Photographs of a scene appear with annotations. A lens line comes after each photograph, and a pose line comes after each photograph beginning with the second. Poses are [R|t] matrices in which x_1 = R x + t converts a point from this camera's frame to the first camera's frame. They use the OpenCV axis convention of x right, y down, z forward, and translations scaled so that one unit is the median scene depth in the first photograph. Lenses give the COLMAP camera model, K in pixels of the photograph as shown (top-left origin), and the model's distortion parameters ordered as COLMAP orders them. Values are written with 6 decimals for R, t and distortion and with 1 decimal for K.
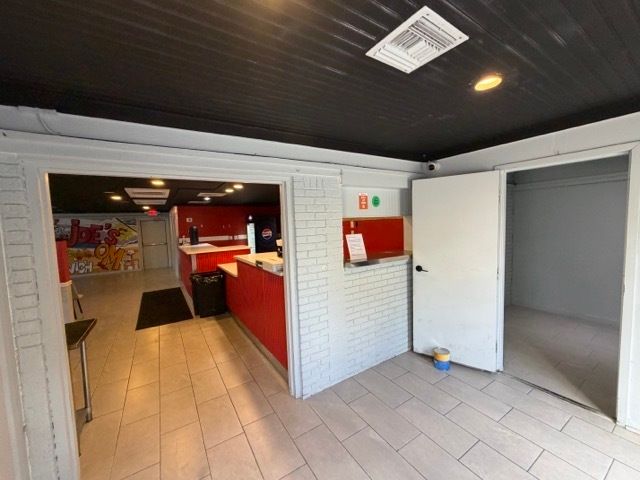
lens RADIAL K [[256.0, 0, 319.3], [0, 256.0, 238.5], [0, 0, 1]] dist [0.000123, 0.000439]
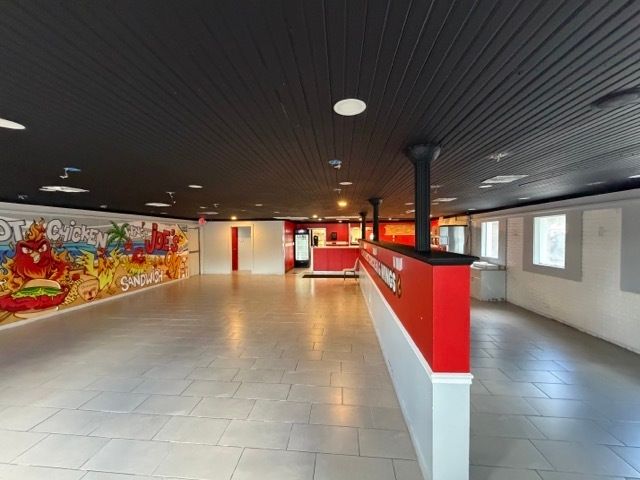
lens RADIAL K [[256.0, 0, 323.7], [0, 256.0, 239.4], [0, 0, 1]] dist [0.000123, 0.000439]
pose [[0.593470, 0.021347, 0.804573, -1.289055], [0.035261, 0.997999, -0.052488, 0.049850], [-0.804083, 0.059520, 0.591530, -0.012600]]
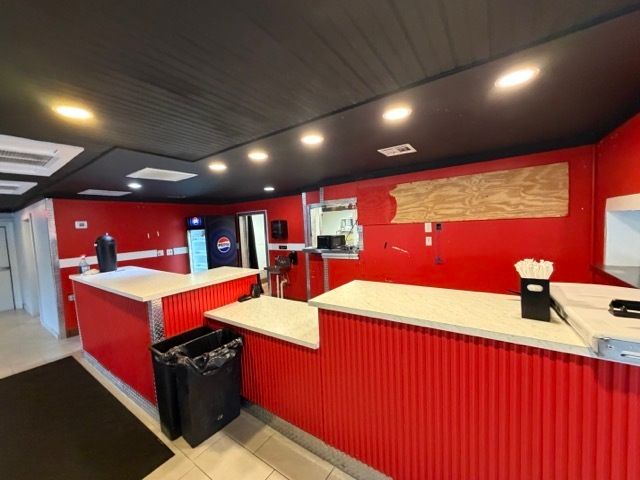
lens RADIAL K [[256.0, 0, 313.8], [0, 256.0, 238.2], [0, 0, 1]] dist [0.000123, 0.000439]
pose [[0.926638, -0.026013, 0.375054, -0.215033], [0.035182, 0.999226, -0.017621, -0.013519], [-0.374305, 0.029523, 0.926836, 0.257679]]
